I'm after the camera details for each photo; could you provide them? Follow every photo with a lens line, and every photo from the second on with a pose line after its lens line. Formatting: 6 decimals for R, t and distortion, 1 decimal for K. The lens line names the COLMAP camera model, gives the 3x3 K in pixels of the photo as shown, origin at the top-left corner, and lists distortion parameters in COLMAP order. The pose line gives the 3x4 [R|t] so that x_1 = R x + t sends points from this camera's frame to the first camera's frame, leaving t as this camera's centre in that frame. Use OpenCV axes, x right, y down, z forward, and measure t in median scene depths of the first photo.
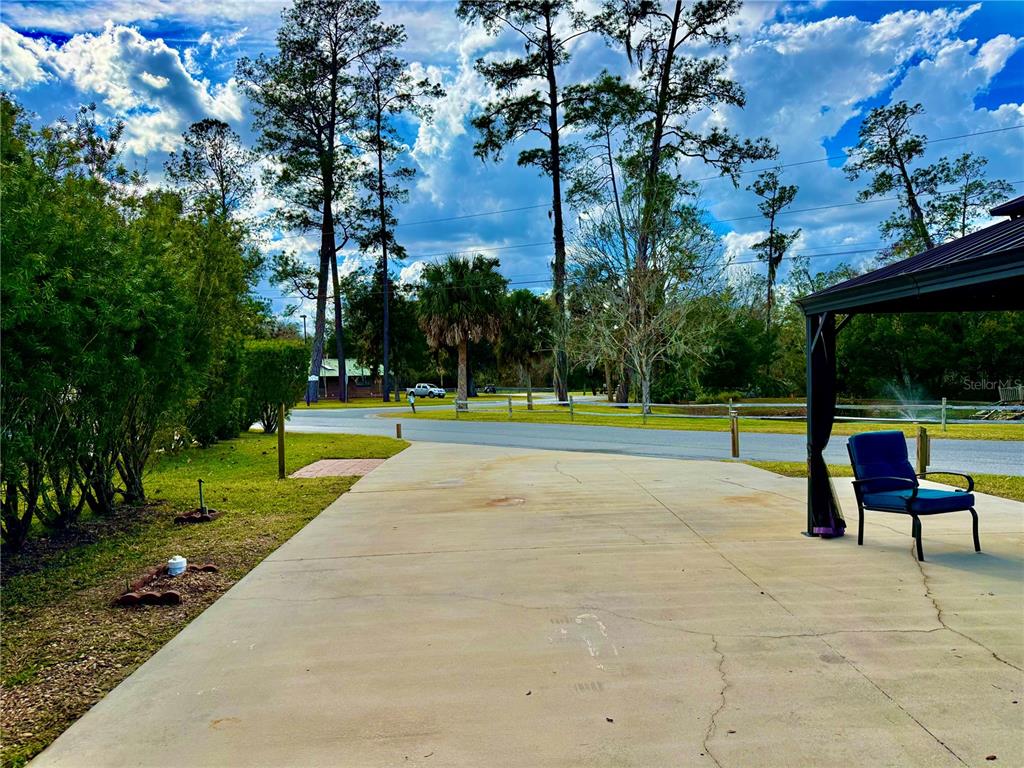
lens RADIAL K [[737.0, 0, 506.9], [0, 737.0, 387.9], [0, 0, 1]] dist [-0.002633, -0.003694]
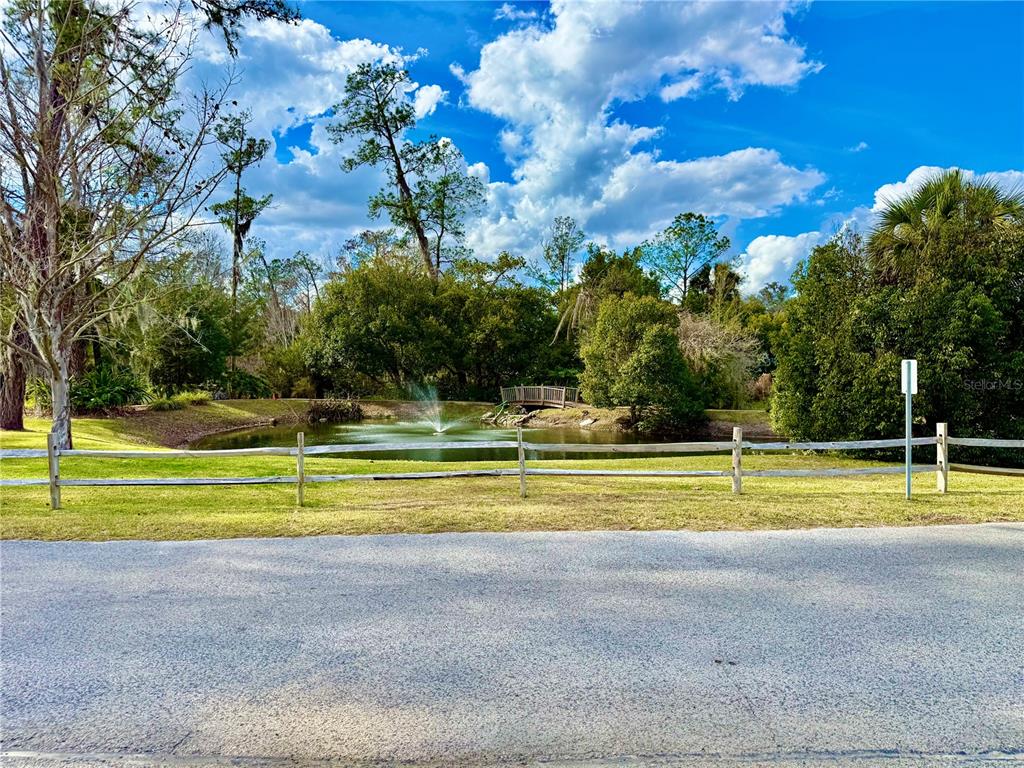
lens RADIAL K [[715.4, 0, 512.0], [0, 715.4, 384.0], [0, 0, 1]] dist [0.085766, -0.120721]
pose [[0.741963, 0.004581, 0.670426, 0.070926], [-0.006812, 0.999977, 0.000706, -0.006218], [-0.670407, -0.005091, 0.741976, 0.286752]]
